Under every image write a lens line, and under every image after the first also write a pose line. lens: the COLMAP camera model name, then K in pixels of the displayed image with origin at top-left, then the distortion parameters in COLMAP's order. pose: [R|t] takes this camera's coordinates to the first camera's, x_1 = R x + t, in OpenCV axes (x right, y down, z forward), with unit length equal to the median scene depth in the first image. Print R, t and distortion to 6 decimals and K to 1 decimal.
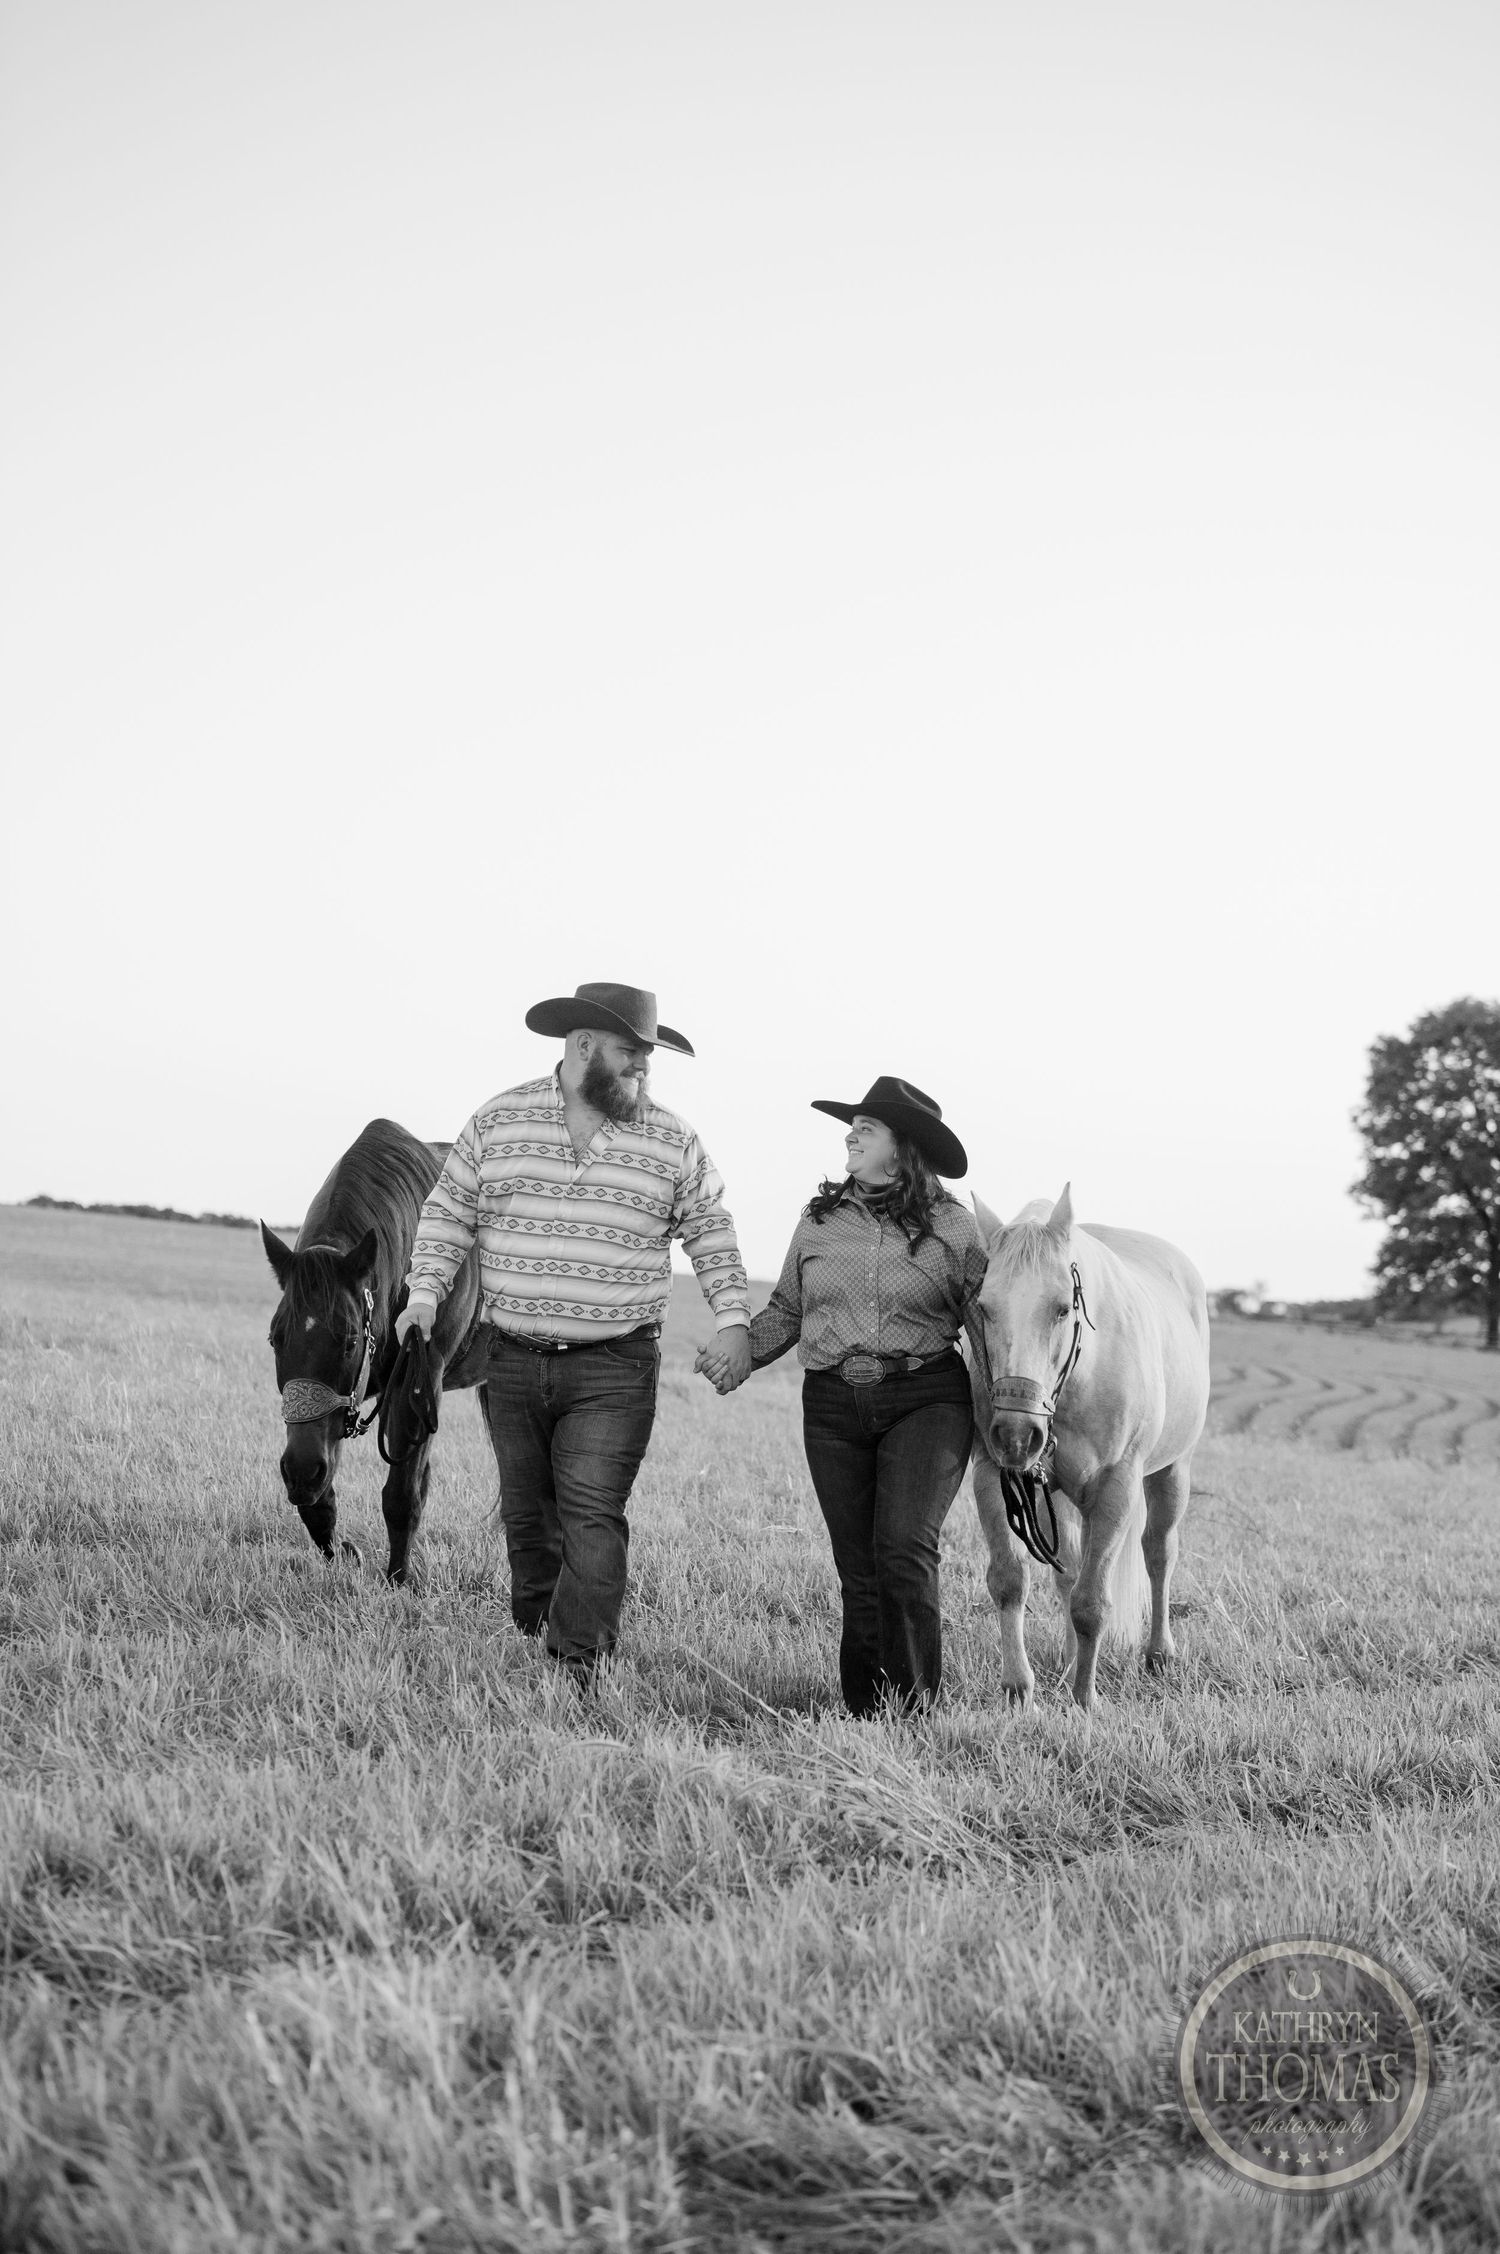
lens RADIAL K [[4789.5, 0, 755.9], [0, 4789.5, 1114.2], [0, 0, 1]] dist [-0.098642, 0.000000]
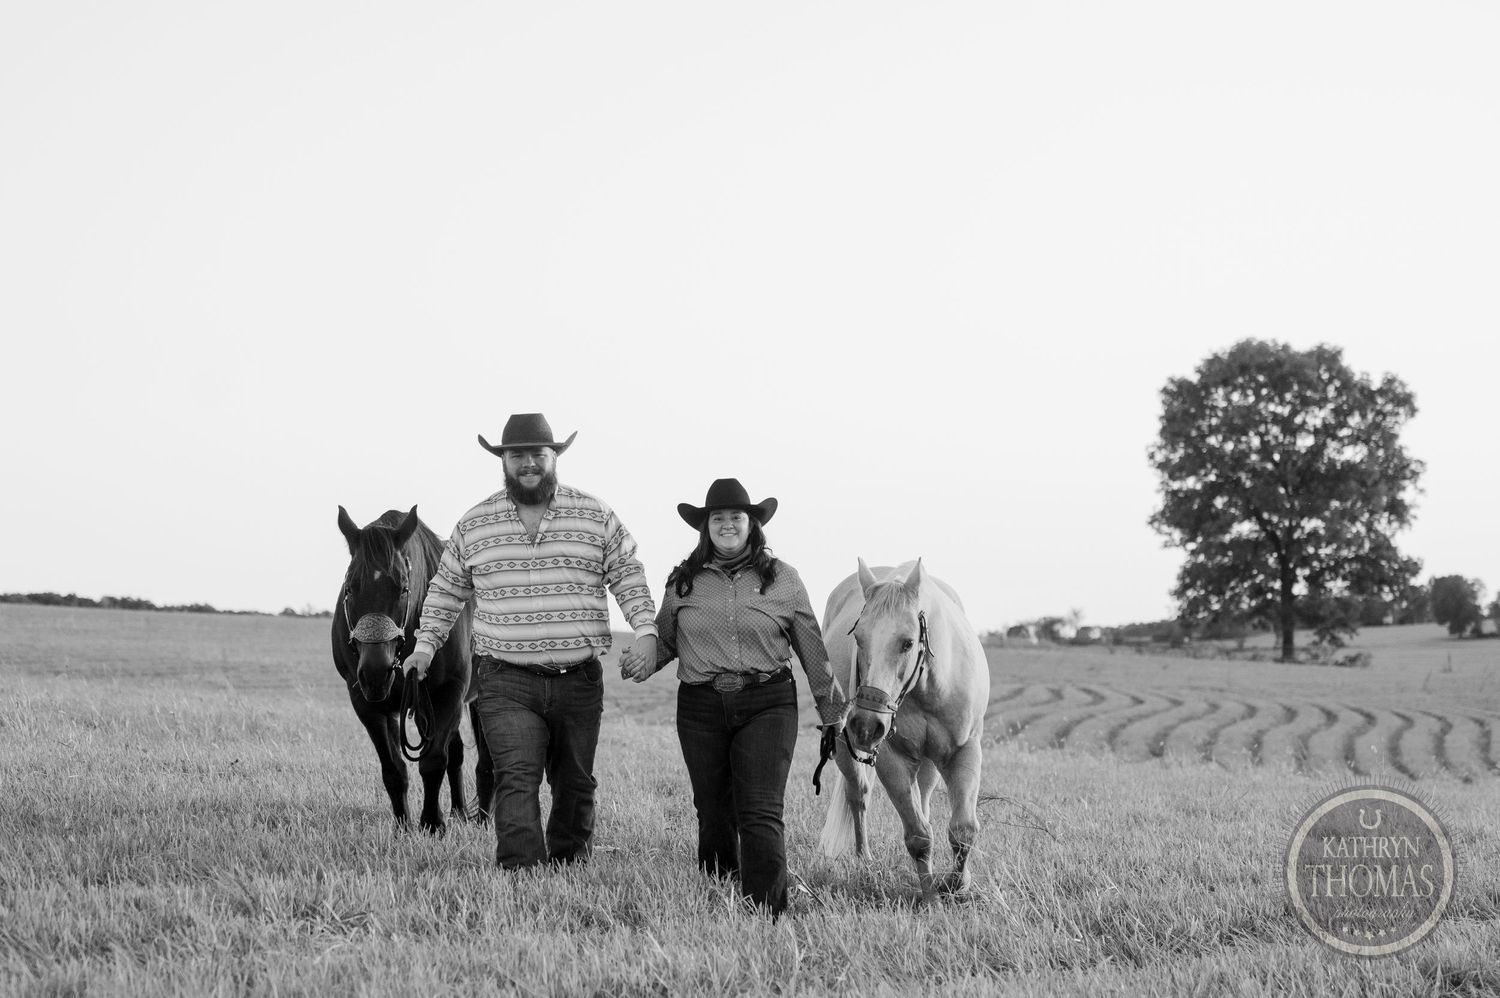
lens RADIAL K [[2695.2, 0, 749.9], [0, 2695.2, 500.1], [0, 0, 1]] dist [-0.113344, 0.000000]
pose [[0.998505, -0.051214, 0.019109, 0.220753], [0.051336, 0.998664, -0.005926, 0.102330], [-0.018780, 0.006898, 0.999800, 3.978275]]
